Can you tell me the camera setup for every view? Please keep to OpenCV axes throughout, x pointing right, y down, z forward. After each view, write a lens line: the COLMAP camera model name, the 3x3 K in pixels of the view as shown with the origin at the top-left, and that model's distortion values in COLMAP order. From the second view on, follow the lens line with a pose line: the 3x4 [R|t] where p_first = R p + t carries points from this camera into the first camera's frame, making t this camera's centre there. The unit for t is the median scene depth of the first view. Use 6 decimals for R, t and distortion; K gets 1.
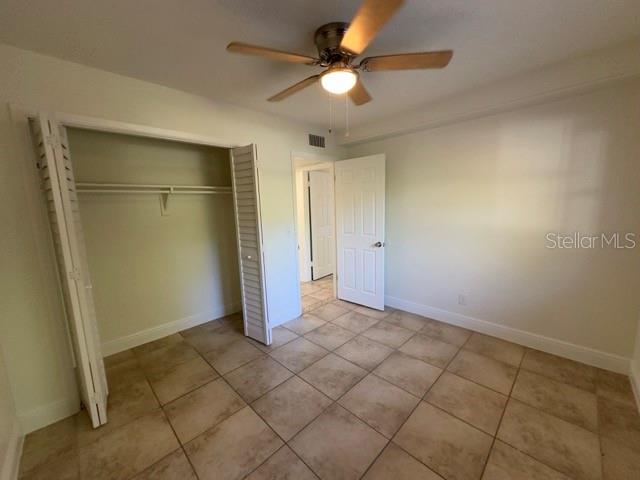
lens RADIAL K [[256.1, 0, 320.0], [0, 256.1, 240.0], [0, 0, 1]] dist [0.000109, 0.000038]
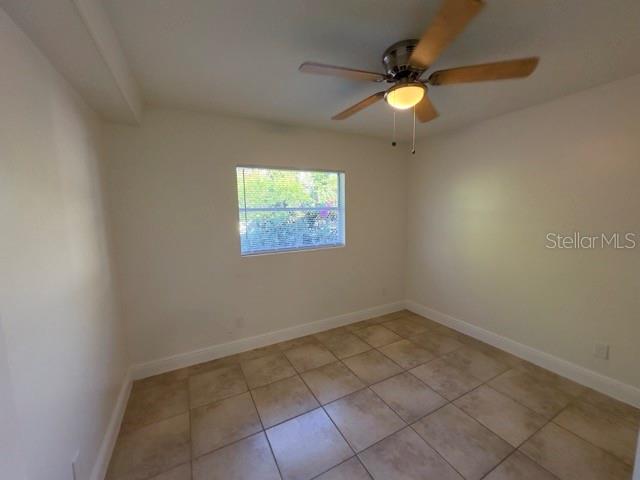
lens RADIAL K [[256.1, 0, 320.0], [0, 256.1, 240.0], [0, 0, 1]] dist [0.000109, 0.000038]
pose [[-0.954220, 0.011516, 0.298884, 0.085391], [0.087426, 0.966359, 0.241880, -0.309670], [-0.286044, 0.256937, -0.923126, 1.884975]]
